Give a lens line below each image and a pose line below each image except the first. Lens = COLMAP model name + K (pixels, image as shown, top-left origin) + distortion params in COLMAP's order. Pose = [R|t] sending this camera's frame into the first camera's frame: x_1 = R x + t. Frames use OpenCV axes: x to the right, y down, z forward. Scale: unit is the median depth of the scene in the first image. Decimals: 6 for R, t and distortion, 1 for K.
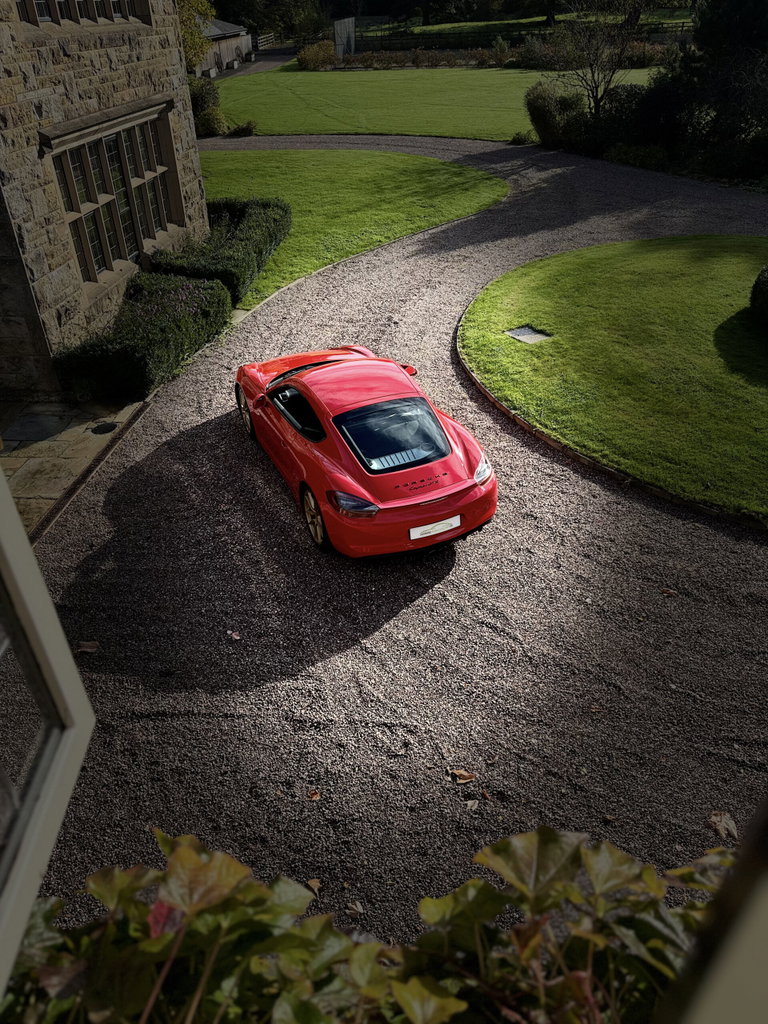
lens RADIAL K [[710.2, 0, 380.7], [0, 710.2, 501.5], [0, 0, 1]] dist [0.113759, -0.173550]
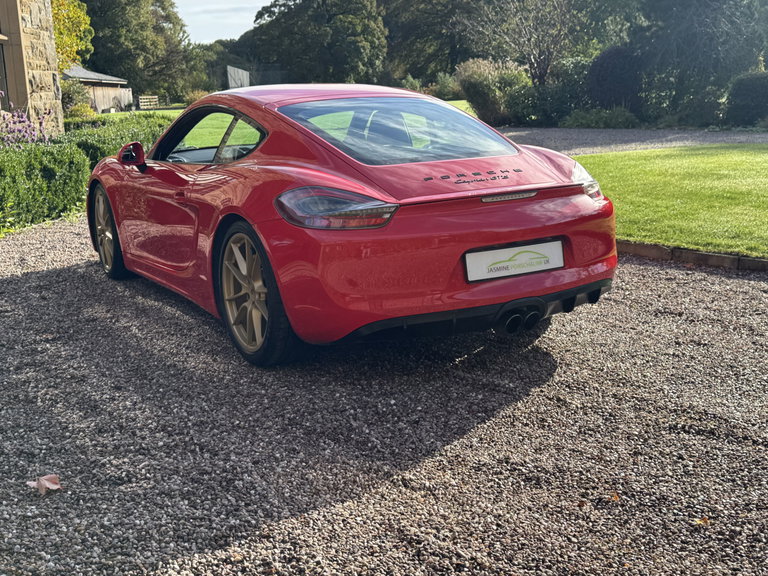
lens RADIAL K [[881.1, 0, 384.0], [0, 881.1, 288.0], [0, 0, 1]] dist [0.196019, -0.422196]
pose [[0.992635, -0.037688, 0.115134, -0.052376], [0.078533, 0.923826, -0.374670, 0.182264], [-0.092243, 0.380952, 0.919982, 0.335187]]
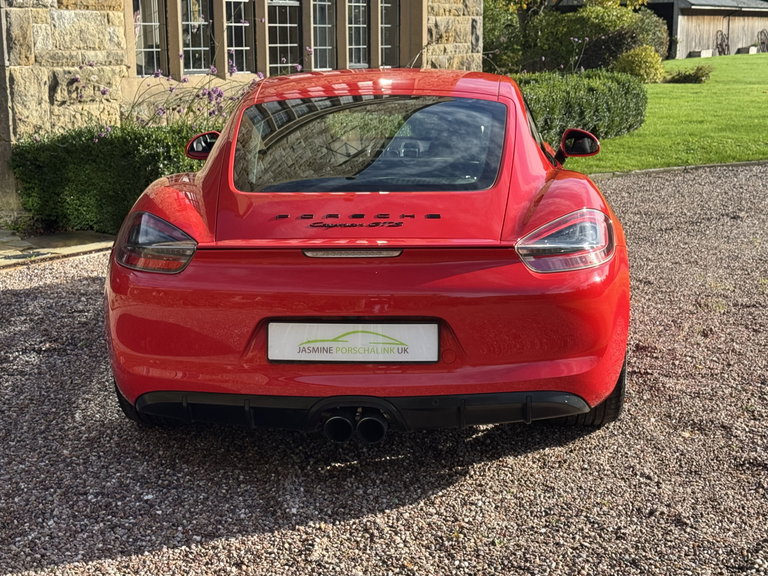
lens RADIAL K [[1256.3, 0, 398.5], [0, 1256.3, 289.6], [0, 0, 1]] dist [0.148858, -0.108737]
pose [[0.890650, 0.099295, -0.443714, 0.246364], [-0.263543, 0.907960, -0.325814, 0.138855], [0.370523, 0.407124, 0.834843, 0.351470]]
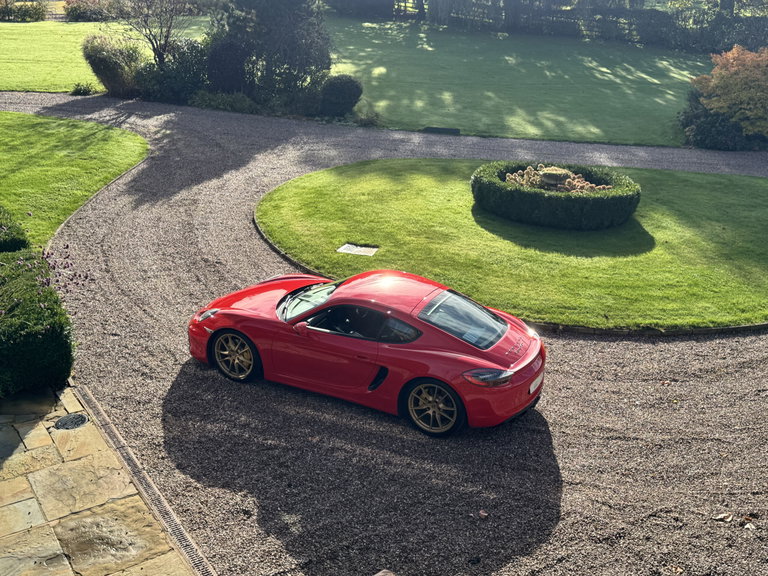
lens RADIAL K [[823.0, 0, 384.0], [0, 823.0, 288.0], [0, 0, 1]] dist [0.192899, -0.417404]
pose [[0.760733, -0.180406, 0.623489, -0.665600], [0.317831, 0.941087, -0.115491, -0.020490], [-0.565923, 0.286022, 0.773255, 0.016192]]
